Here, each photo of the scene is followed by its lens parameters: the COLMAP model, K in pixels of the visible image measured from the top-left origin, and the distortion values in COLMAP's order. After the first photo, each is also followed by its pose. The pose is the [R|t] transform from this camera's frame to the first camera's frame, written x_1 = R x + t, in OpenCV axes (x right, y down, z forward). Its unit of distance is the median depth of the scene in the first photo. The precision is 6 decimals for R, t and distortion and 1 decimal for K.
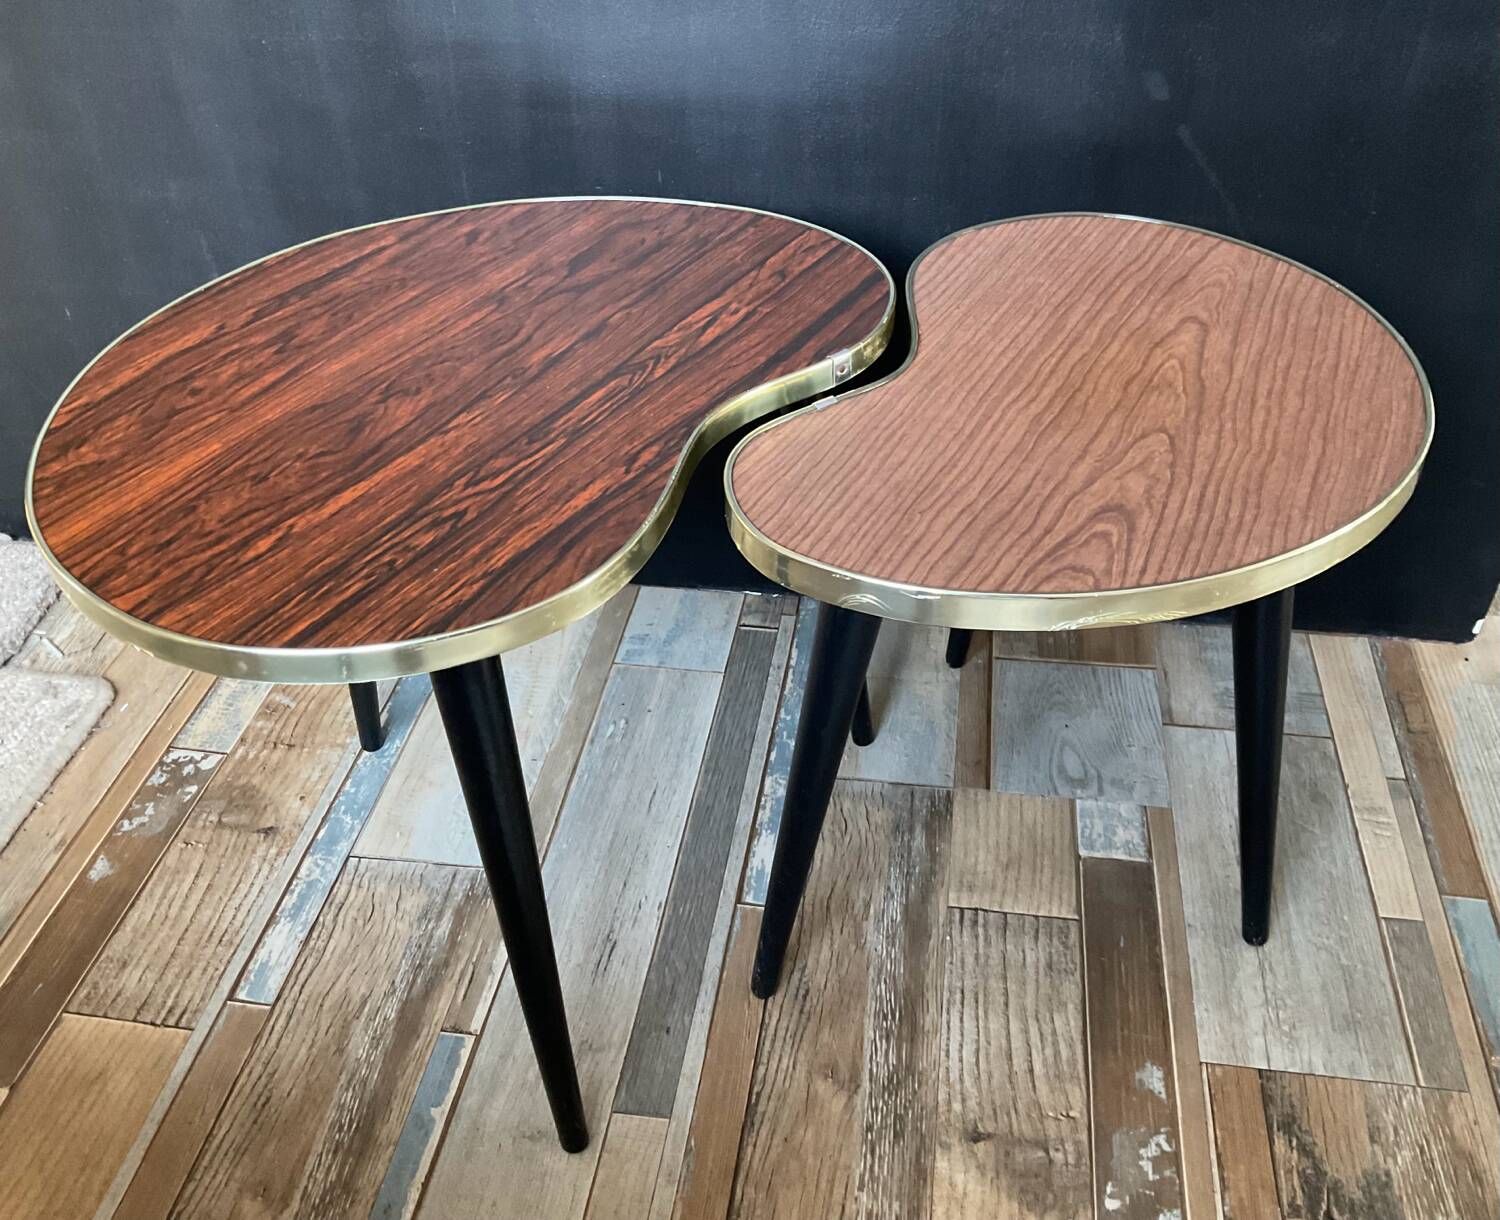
lens RADIAL K [[1422.7, 0, 750.9], [0, 1422.7, 619.2], [0, 0, 1]] dist [0.021361, 0.000000]
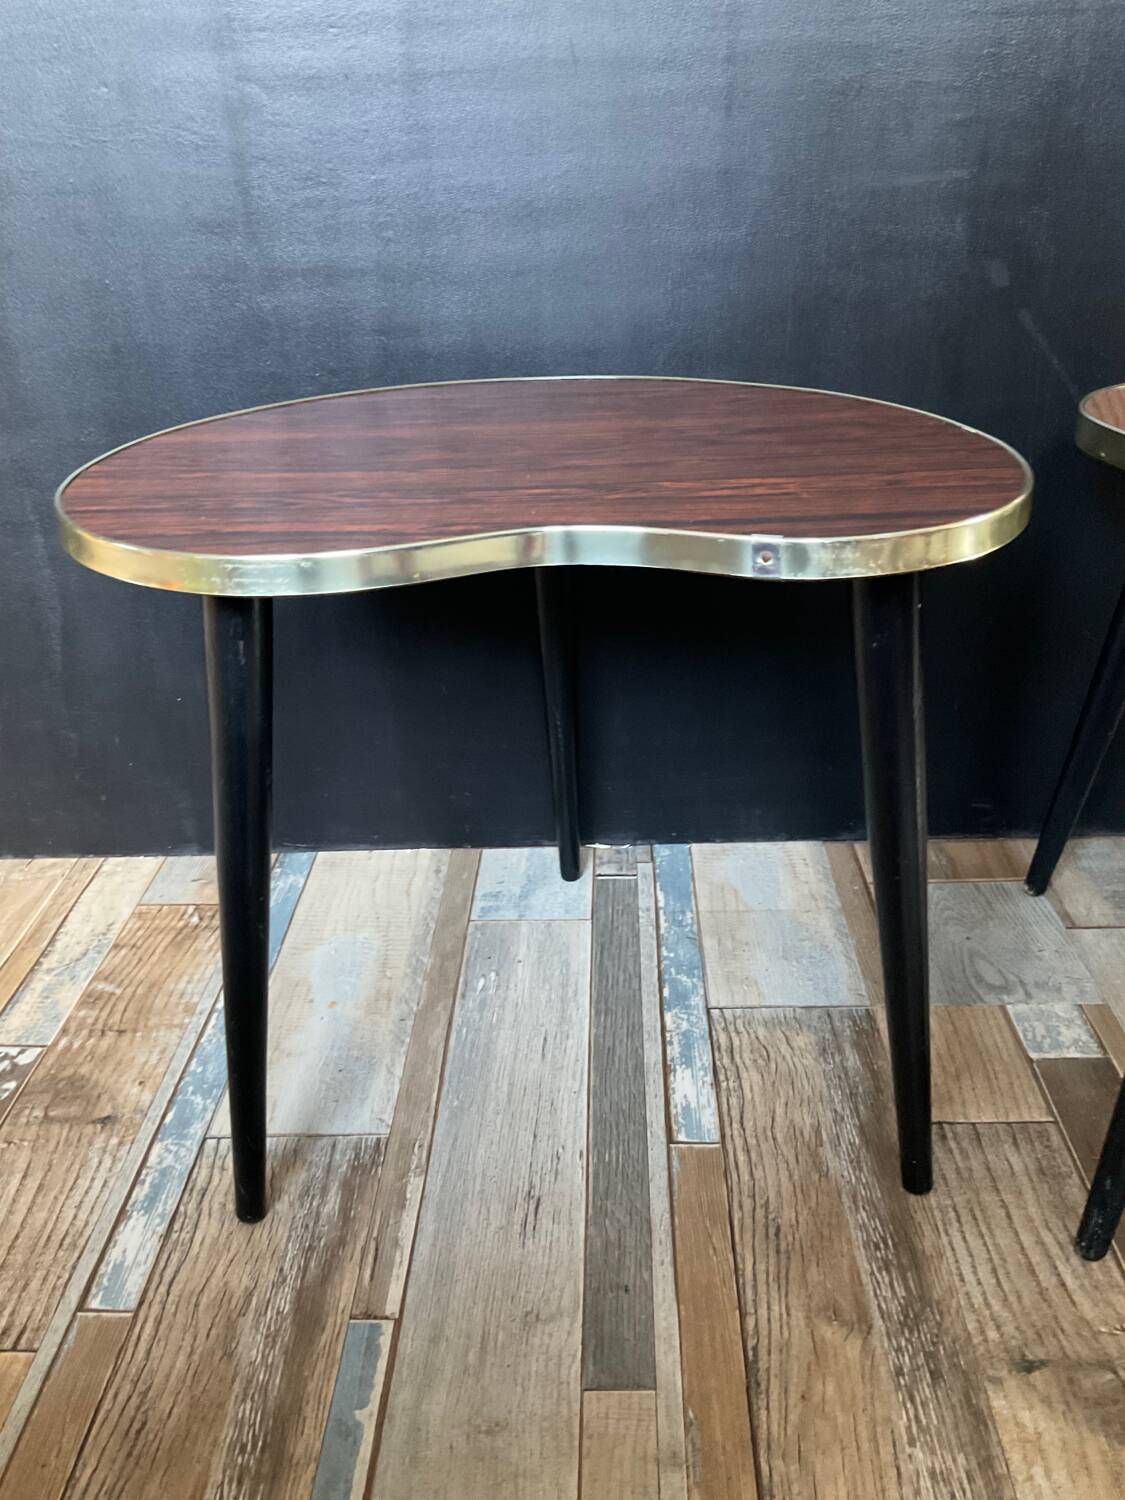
lens RADIAL K [[1311.9, 0, 547.0], [0, 1311.9, 730.8], [0, 0, 1]] dist [0.035620, -0.089449]
pose [[0.993232, -0.061894, 0.098277, -0.154788], [0.083716, 0.968042, -0.236405, 0.146811], [-0.080505, 0.243032, 0.966672, 0.177370]]
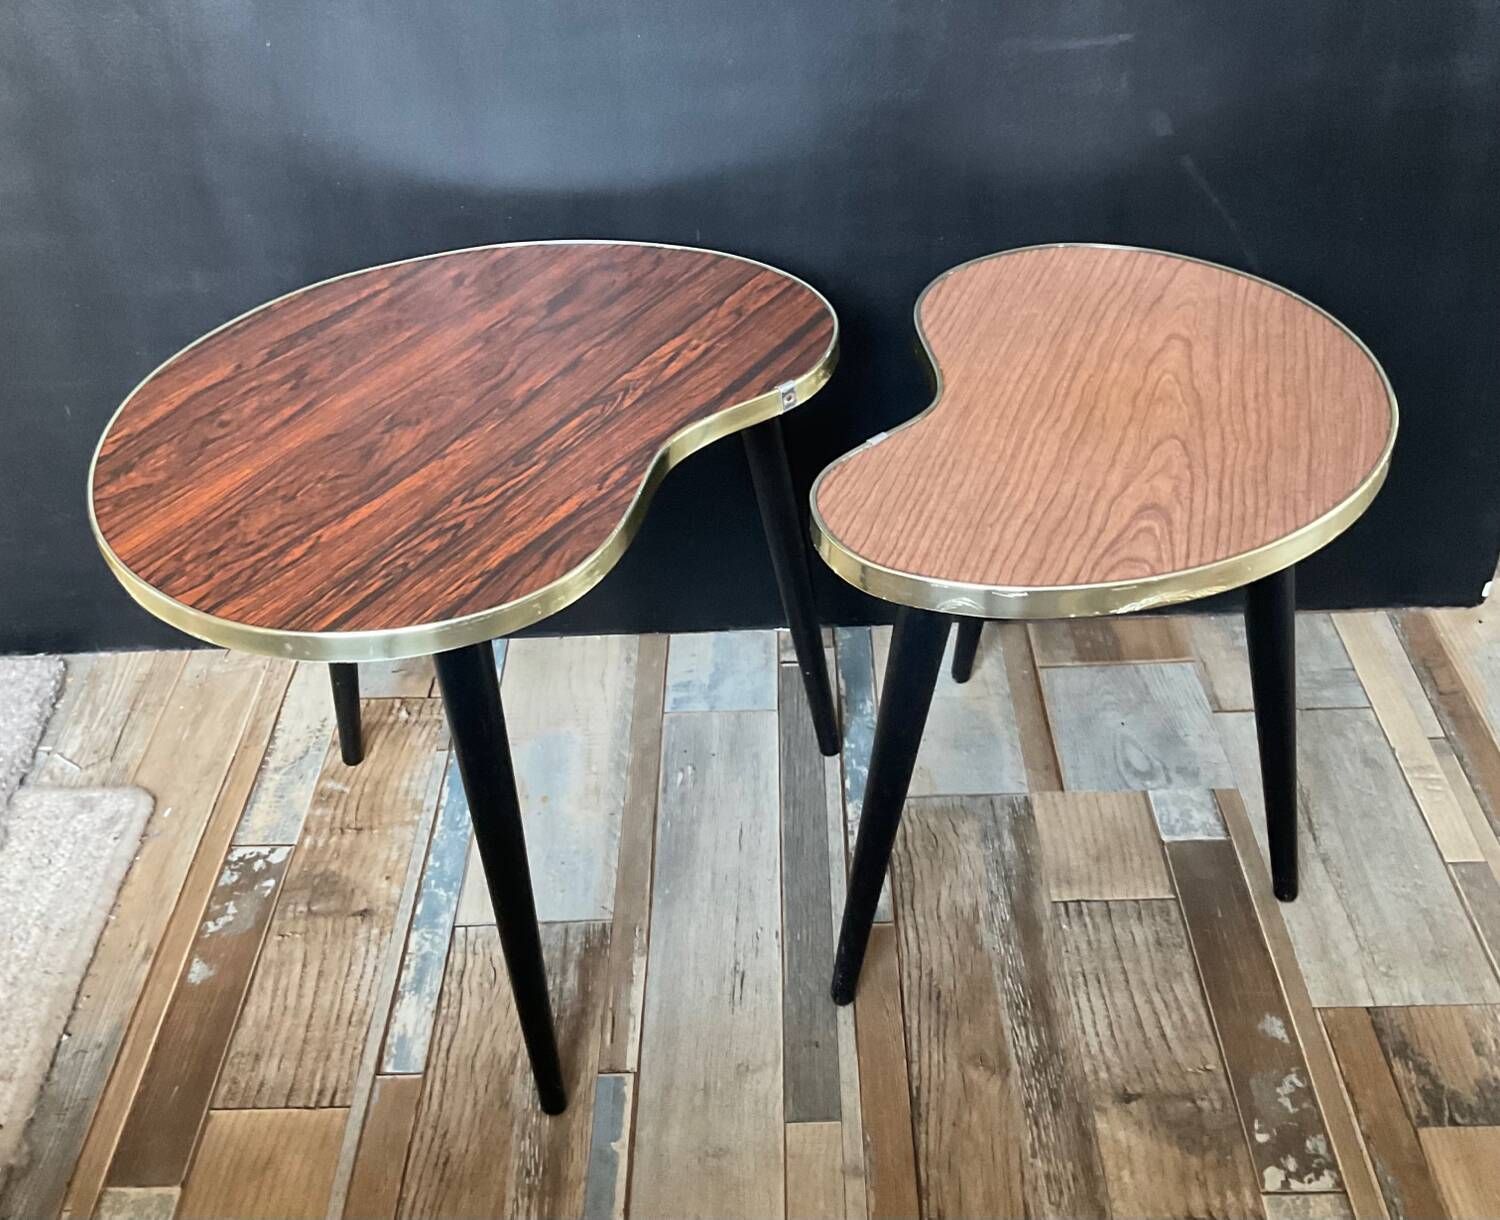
lens RADIAL K [[1773.3, 0, 735.1], [0, 1773.3, 589.5], [0, 0, 1]] dist [0.051150, 0.000000]
pose [[0.988801, -0.098696, 0.111948, -0.223492], [0.105028, 0.993101, -0.052140, 0.019080], [-0.106030, 0.063314, 0.992345, -0.296316]]
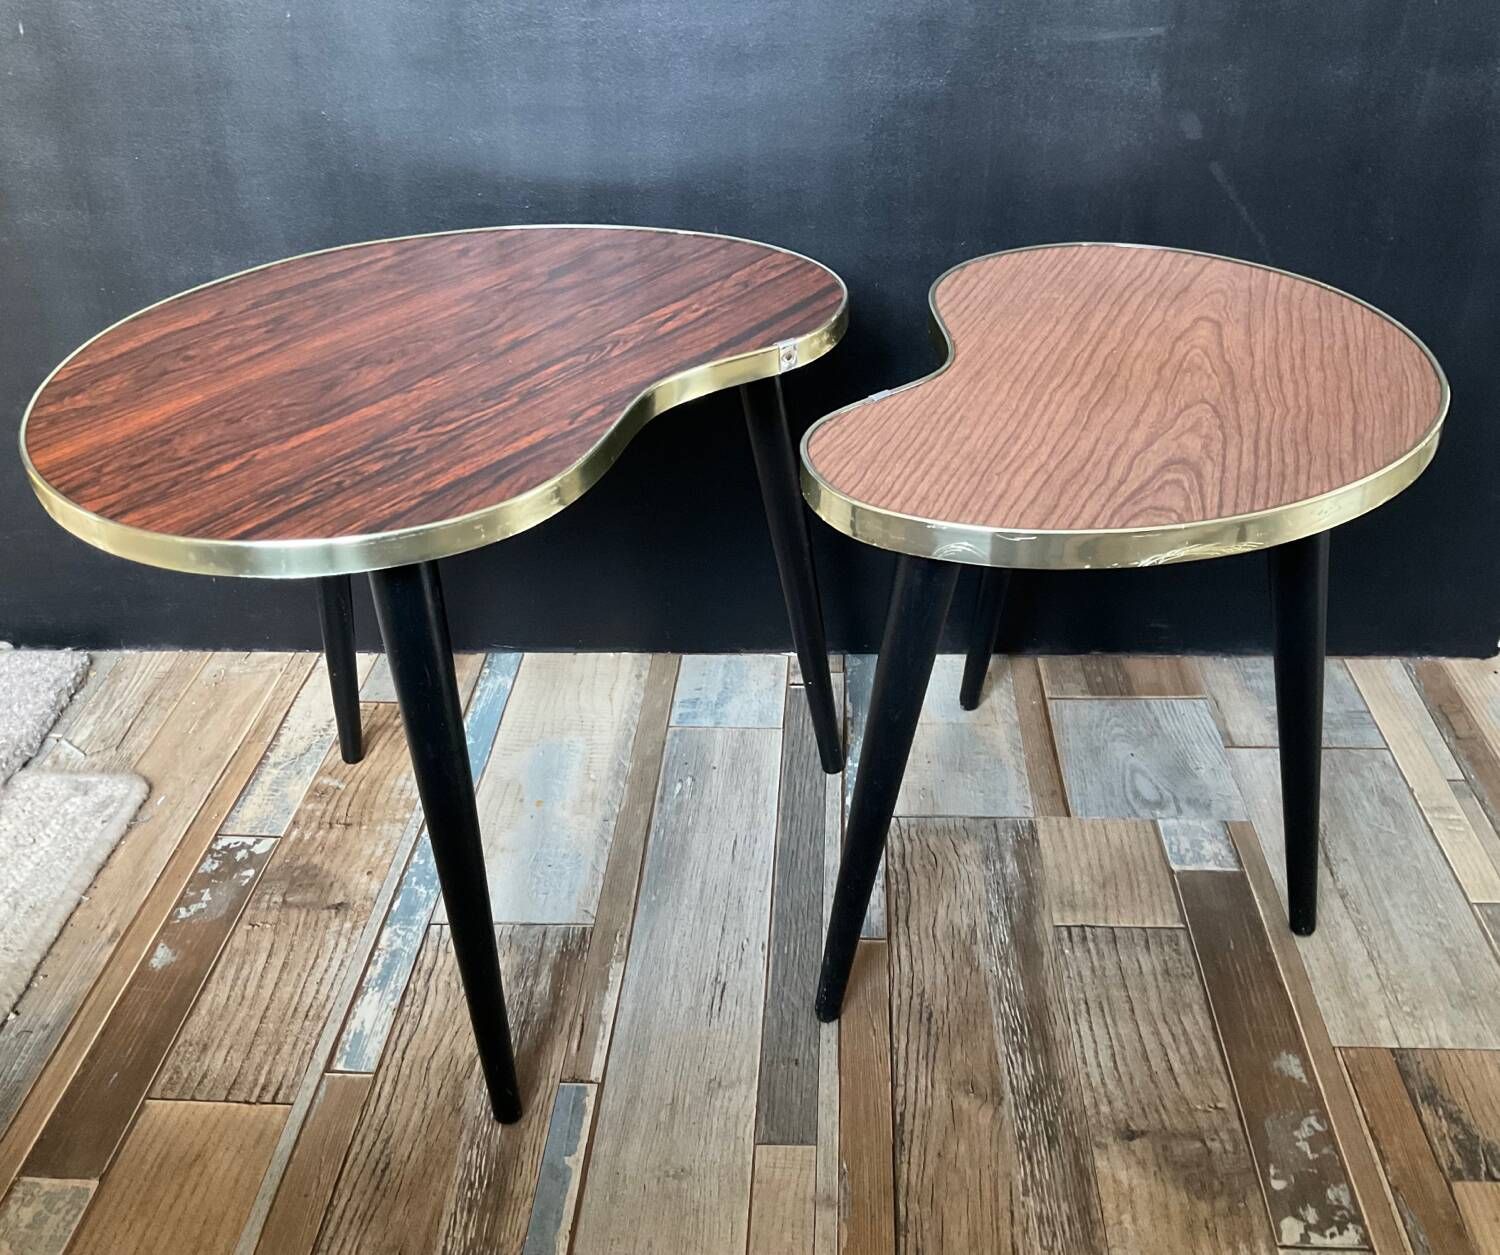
lens RADIAL K [[1469.5, 0, 763.0], [0, 1469.5, 631.1], [0, 0, 1]] dist [0.015806, 0.000000]
pose [[0.994501, -0.051822, 0.091002, -0.152279], [0.062047, 0.991611, -0.113389, 0.106293], [-0.084363, 0.118412, 0.989374, -0.022834]]
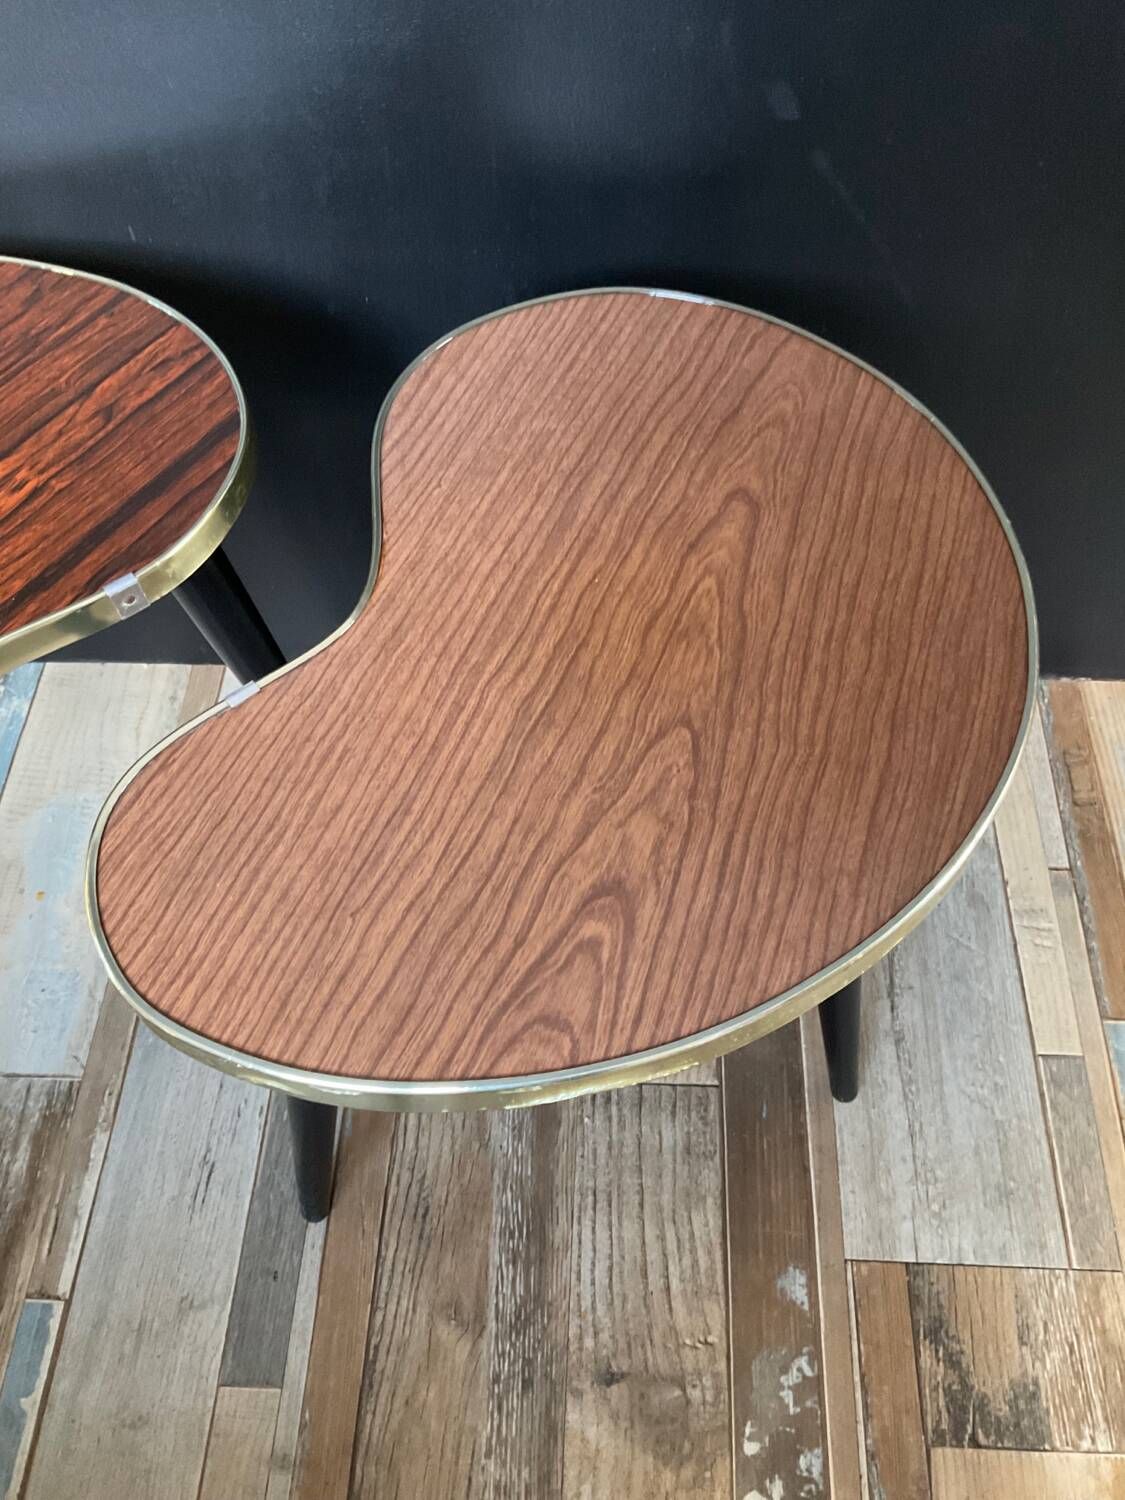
lens RADIAL K [[1311.9, 0, 563.9], [0, 1311.9, 767.1], [0, 0, 1]] dist [0.035620, -0.089449]
pose [[0.994372, -0.089179, 0.057187, 0.103227], [0.068403, 0.952667, 0.296222, -0.251775], [-0.080897, -0.290643, 0.953406, 0.266180]]
